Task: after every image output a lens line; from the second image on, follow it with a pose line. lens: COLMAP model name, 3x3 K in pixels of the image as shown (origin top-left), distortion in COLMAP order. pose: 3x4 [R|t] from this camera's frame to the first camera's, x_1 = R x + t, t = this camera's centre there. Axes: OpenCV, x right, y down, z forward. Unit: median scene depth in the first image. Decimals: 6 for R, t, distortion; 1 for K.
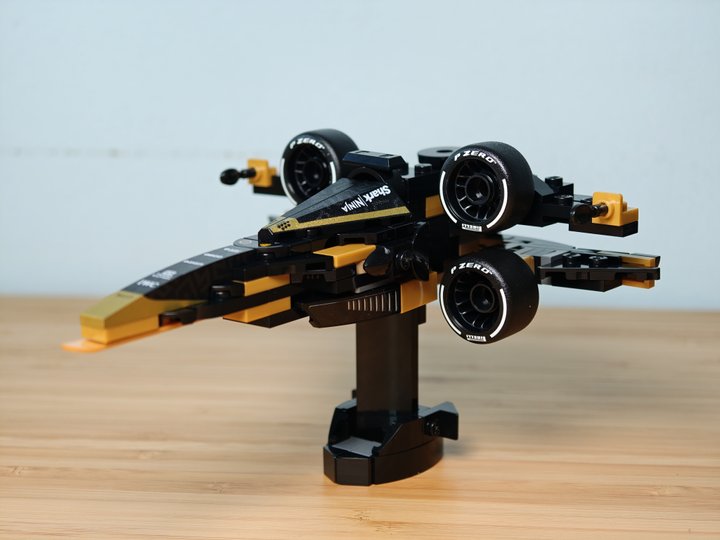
lens RADIAL K [[1460.7, 0, 363.0], [0, 1460.7, 264.4], [0, 0, 1]] dist [0.098726, 0.000000]
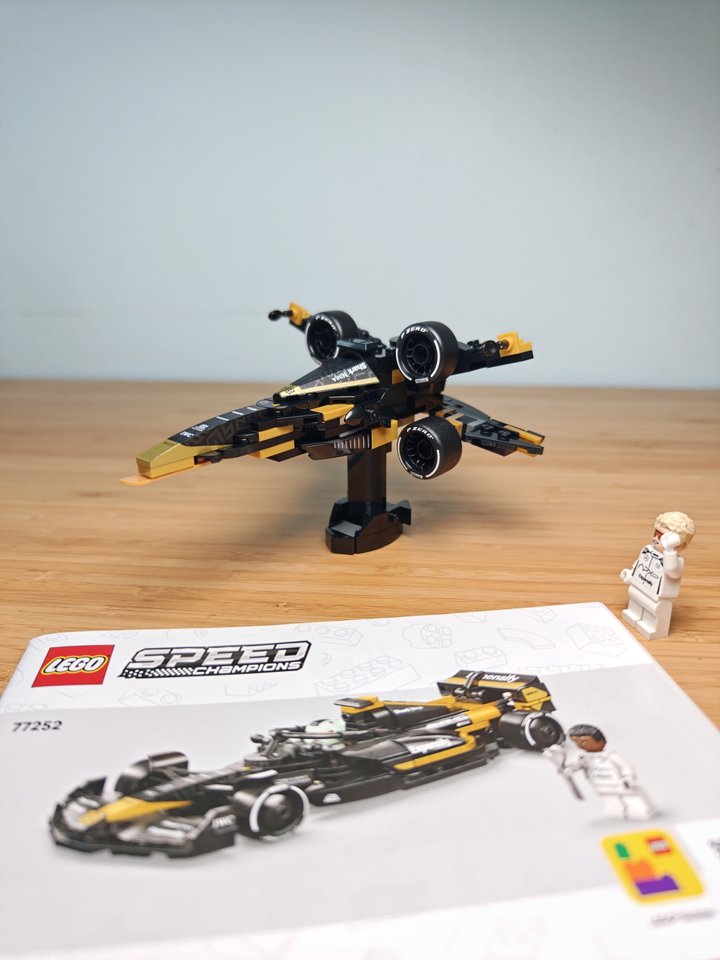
lens RADIAL K [[635.4, 0, 354.7], [0, 635.4, 473.8], [0, 0, 1]] dist [0.027674, -0.000074]
pose [[0.997764, 0.018700, -0.064165, 0.051260], [-0.009275, 0.989512, 0.144156, -0.036060], [0.066188, -0.143238, 0.987473, 0.353955]]
